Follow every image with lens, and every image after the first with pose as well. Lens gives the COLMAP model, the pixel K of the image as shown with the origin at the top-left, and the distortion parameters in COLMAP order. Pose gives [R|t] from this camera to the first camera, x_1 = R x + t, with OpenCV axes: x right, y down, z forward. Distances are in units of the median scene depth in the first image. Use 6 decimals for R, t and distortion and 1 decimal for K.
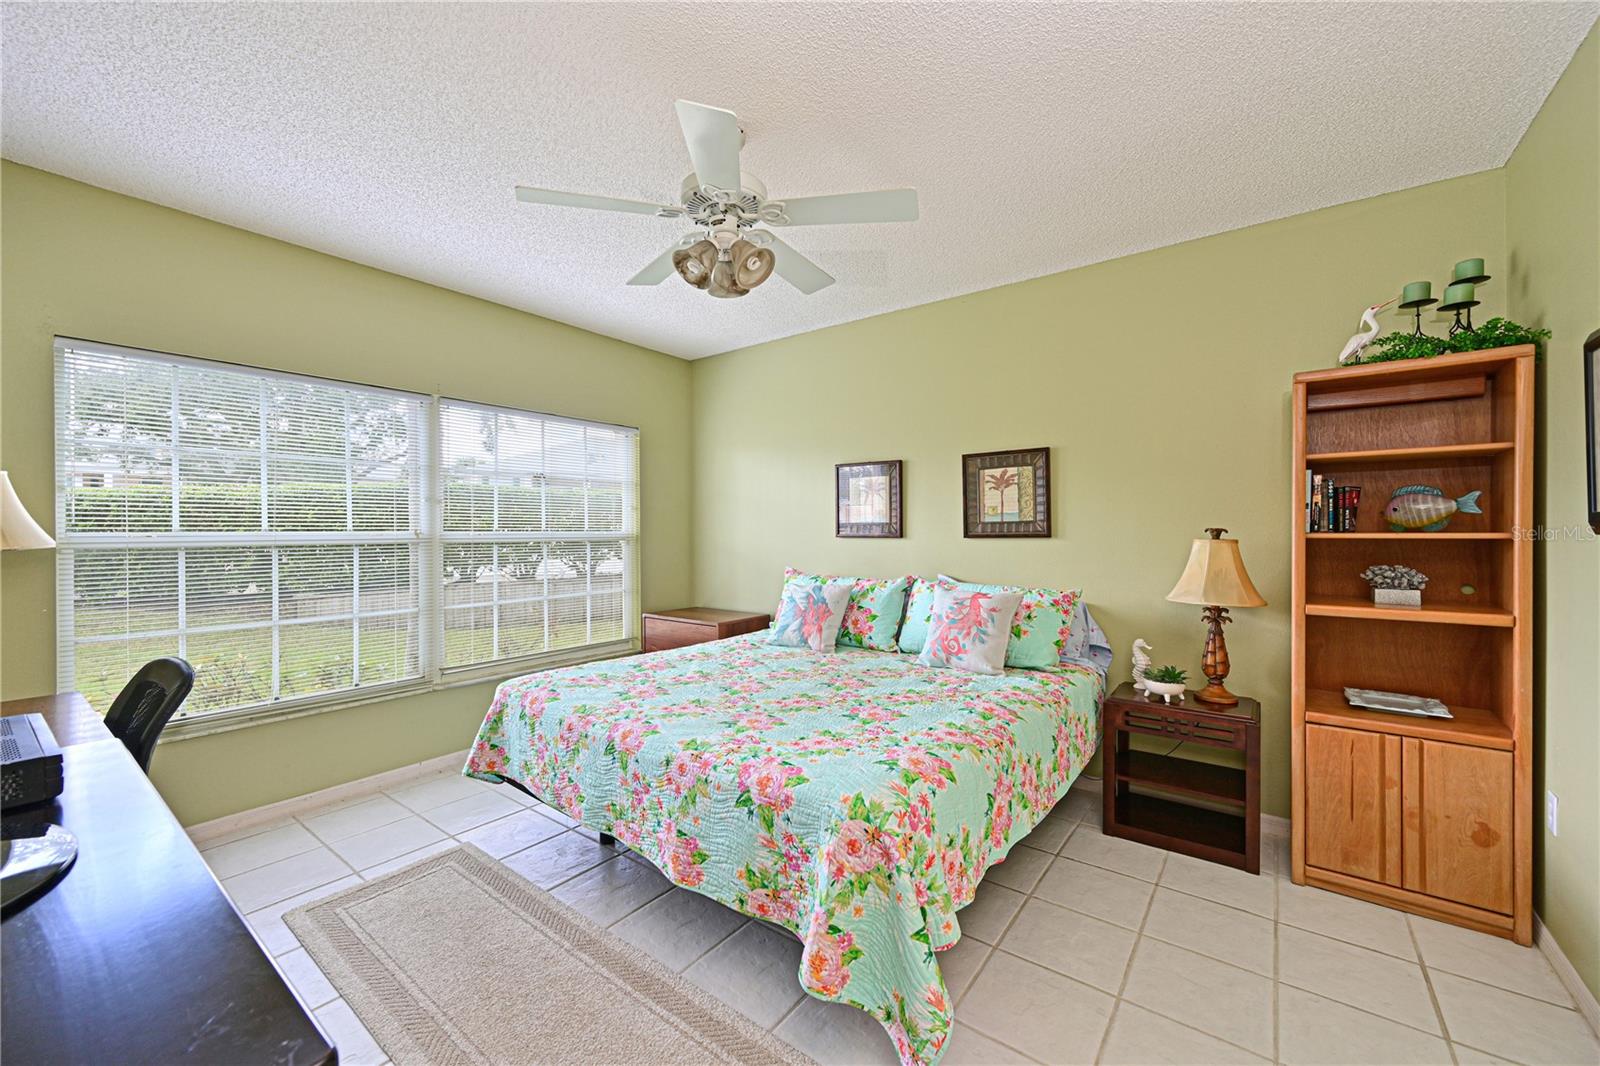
lens RADIAL K [[653.1, 0, 800.0], [0, 653.1, 533.0], [0, 0, 1]] dist [-0.000458, 0.000023]
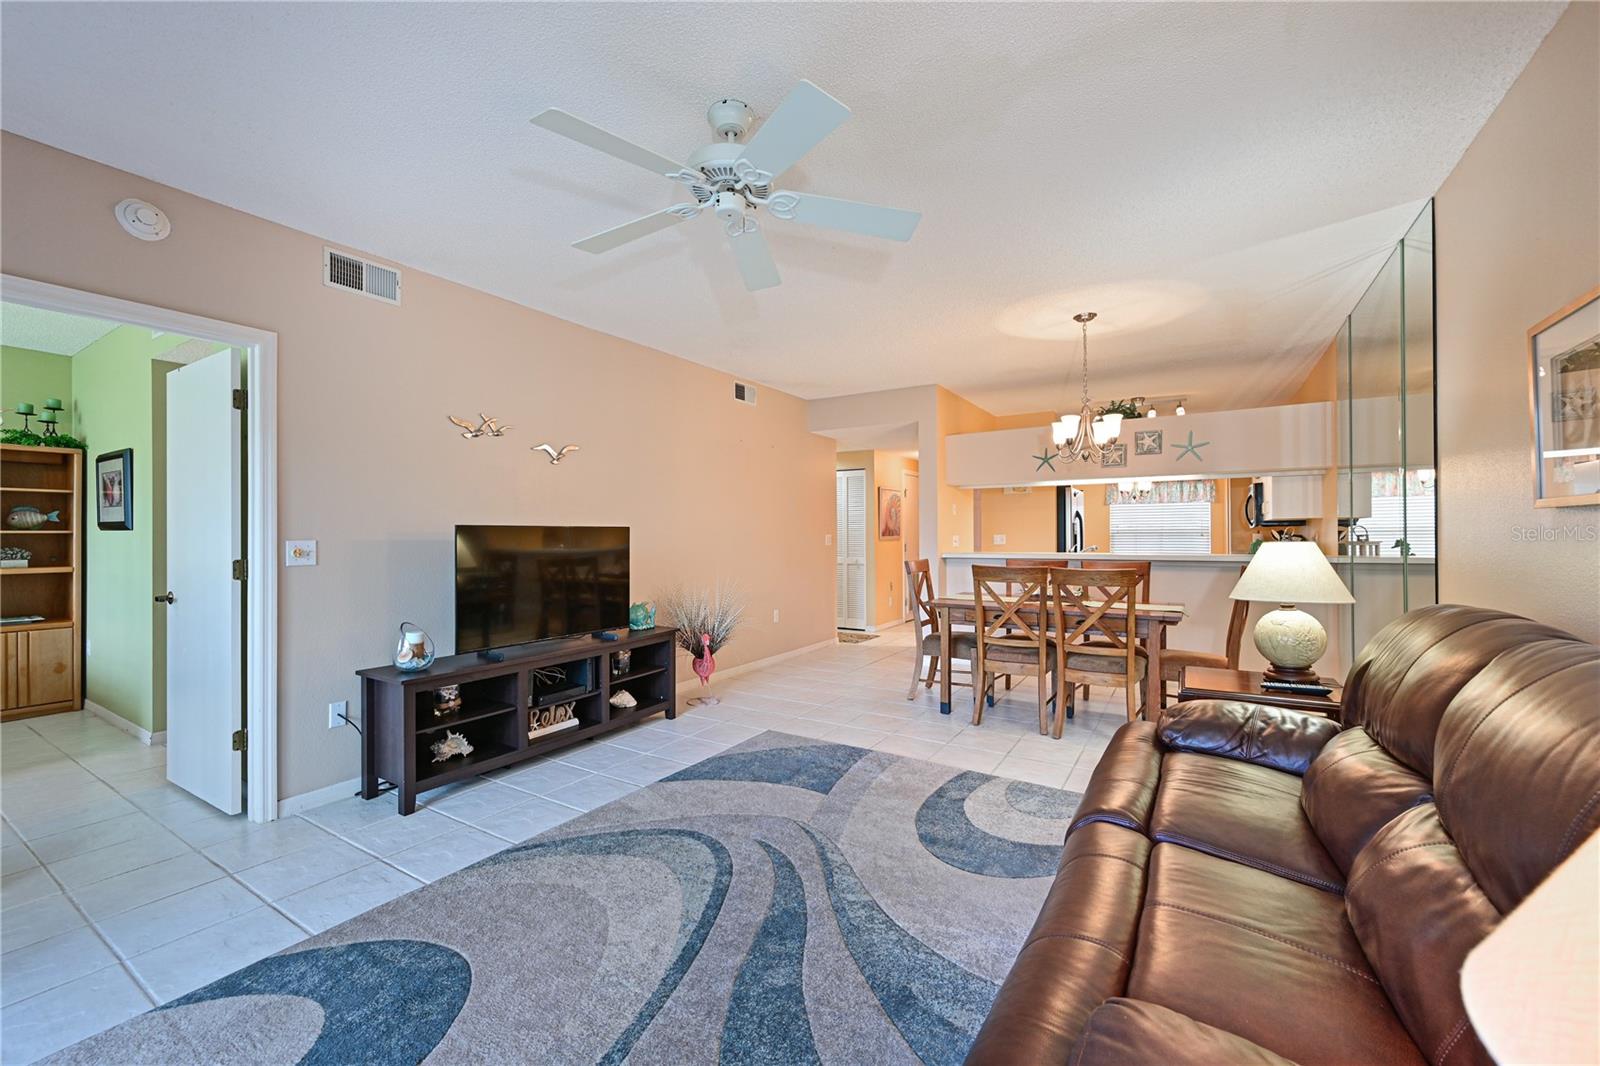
lens RADIAL K [[646.5, 0, 800.0], [0, 646.5, 533.0], [0, 0, 1]] dist [-0.011488, -0.000051]
pose [[-0.062253, 0.000433, 0.998060, -1.199867], [-0.000535, 1.000000, -0.000467, 0.007198], [-0.998060, -0.000563, -0.062252, -1.305884]]
